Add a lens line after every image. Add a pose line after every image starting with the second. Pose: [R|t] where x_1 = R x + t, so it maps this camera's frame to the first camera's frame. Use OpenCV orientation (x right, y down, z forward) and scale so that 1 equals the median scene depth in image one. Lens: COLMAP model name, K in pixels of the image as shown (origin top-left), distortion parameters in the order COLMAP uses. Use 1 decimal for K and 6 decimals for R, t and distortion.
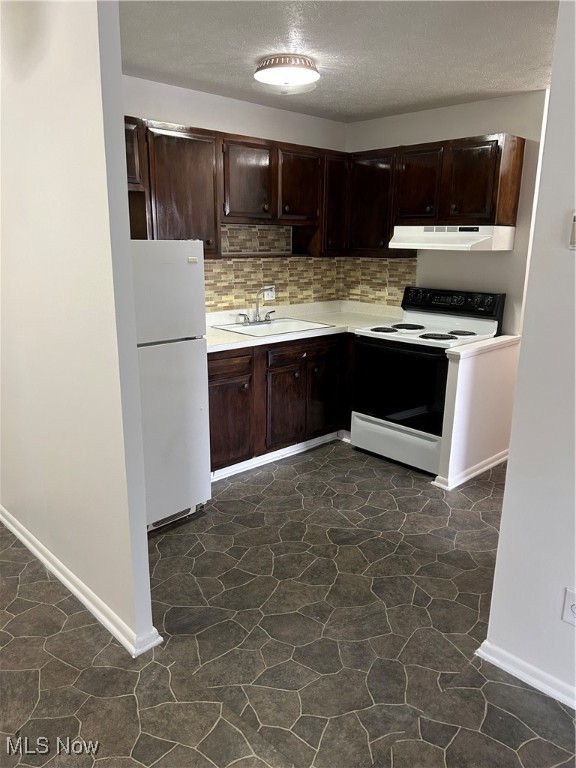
lens RADIAL K [[577.2, 0, 286.5], [0, 577.2, 388.7], [0, 0, 1]] dist [0.058979, -0.066234]
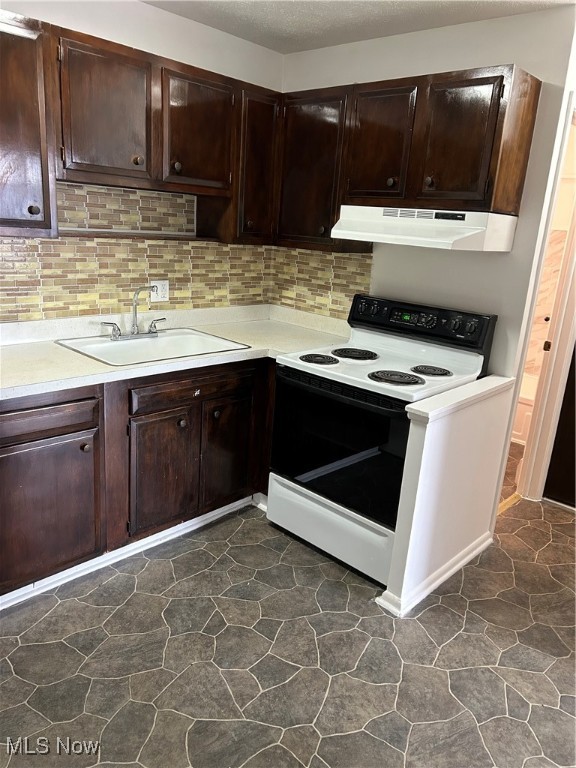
lens RADIAL K [[577.2, 0, 293.9], [0, 577.2, 390.2], [0, 0, 1]] dist [0.058979, -0.066234]
pose [[0.995978, 0.039817, 0.080266, 0.083212], [-0.042367, 0.998642, 0.030322, -0.080684], [-0.078949, -0.033601, 0.996312, 0.314989]]
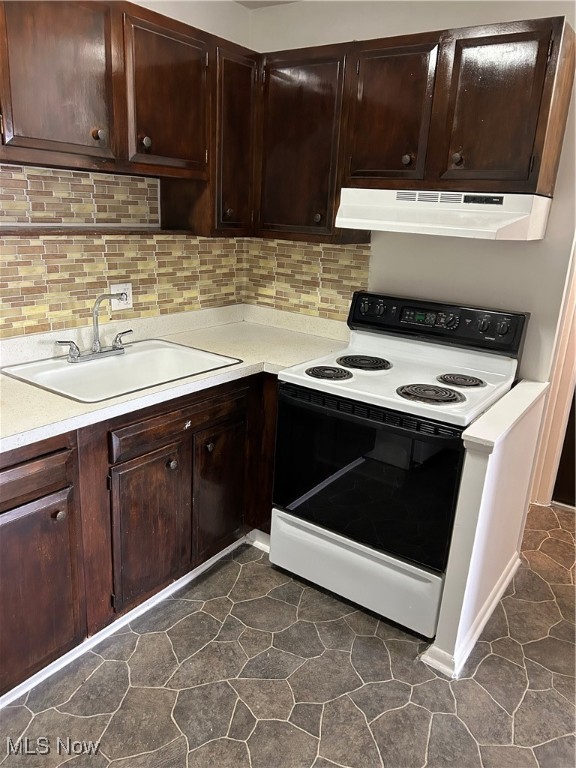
lens RADIAL K [[577.2, 0, 291.9], [0, 577.2, 385.4], [0, 0, 1]] dist [0.058979, -0.066234]
pose [[0.978205, -0.018860, 0.206784, 0.015109], [0.008788, 0.998735, 0.049517, -0.112522], [-0.207456, -0.046621, 0.977133, 0.433501]]
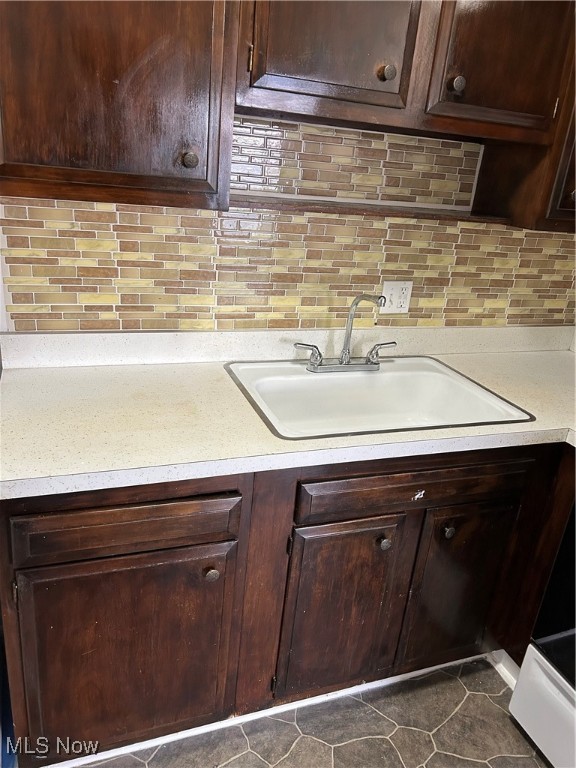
lens RADIAL K [[577.2, 0, 286.9], [0, 577.2, 389.3], [0, 0, 1]] dist [0.058979, -0.066234]
pose [[0.917808, 0.211056, -0.336279, 0.060444], [-0.177500, 0.975766, 0.127960, -0.147442], [0.355137, -0.057753, 0.933029, 0.586926]]
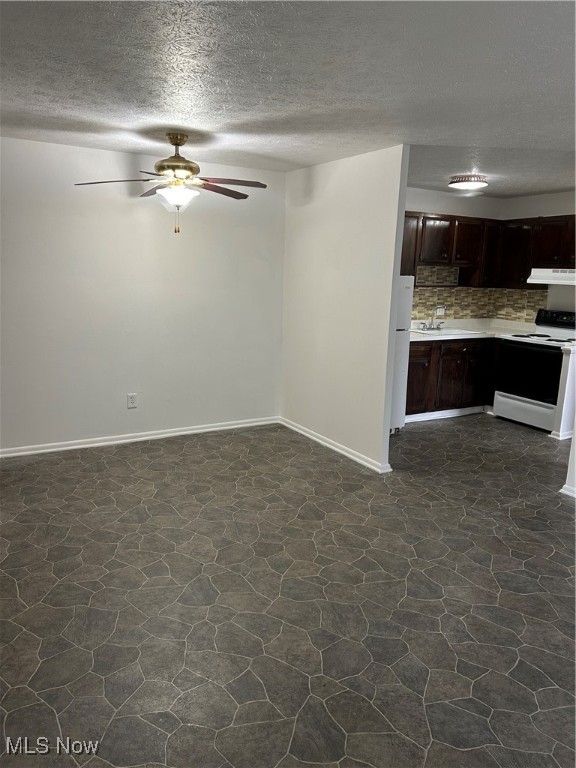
lens RADIAL K [[577.2, 0, 286.3], [0, 577.2, 379.0], [0, 0, 1]] dist [0.058979, -0.066234]
pose [[0.972262, 0.061591, -0.225640, -0.072758], [-0.077325, 0.995104, -0.061561, 0.142851], [0.220743, 0.077301, 0.972264, -0.570705]]
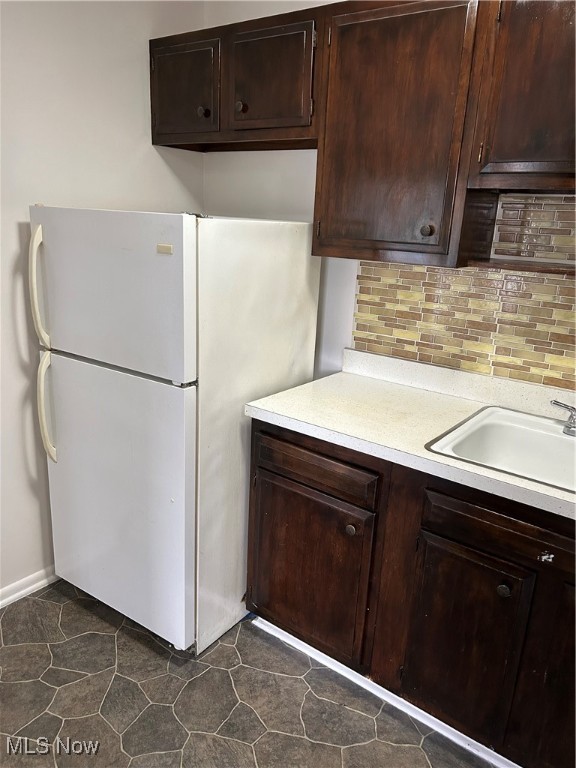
lens RADIAL K [[577.2, 0, 280.3], [0, 577.2, 388.9], [0, 0, 1]] dist [0.058979, -0.066234]
pose [[0.142722, 0.279147, -0.949583, 0.296096], [-0.288333, 0.929519, 0.229912, -0.176376], [0.946834, 0.240982, 0.213150, 0.698746]]
